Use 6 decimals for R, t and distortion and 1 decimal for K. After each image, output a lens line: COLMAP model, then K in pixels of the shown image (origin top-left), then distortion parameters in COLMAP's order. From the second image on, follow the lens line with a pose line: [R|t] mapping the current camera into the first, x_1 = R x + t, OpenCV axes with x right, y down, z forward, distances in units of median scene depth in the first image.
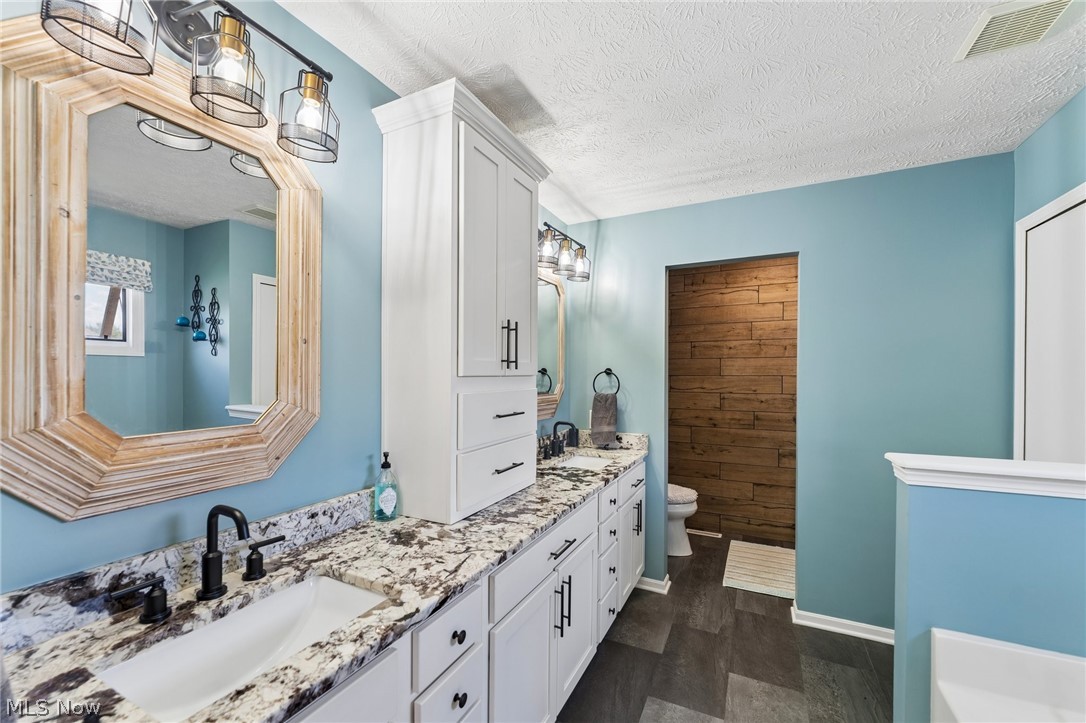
lens RADIAL K [[437.7, 0, 542.5], [0, 437.7, 369.0], [0, 0, 1]] dist [-0.000930, -0.000066]
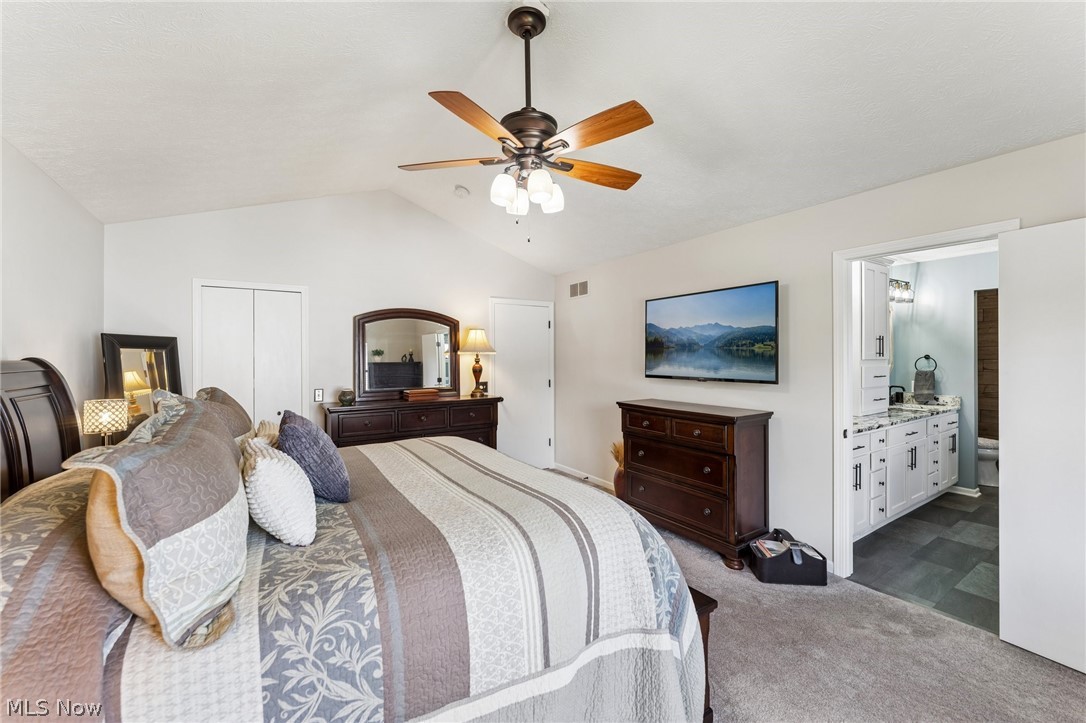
lens RADIAL K [[437.7, 0, 544.9], [0, 437.7, 355.9], [0, 0, 1]] dist [-0.000930, -0.000066]
pose [[0.868468, -0.007525, -0.495688, -0.281434], [0.010322, 0.999943, 0.002904, -0.017620], [0.495638, -0.007639, 0.868496, -1.129078]]
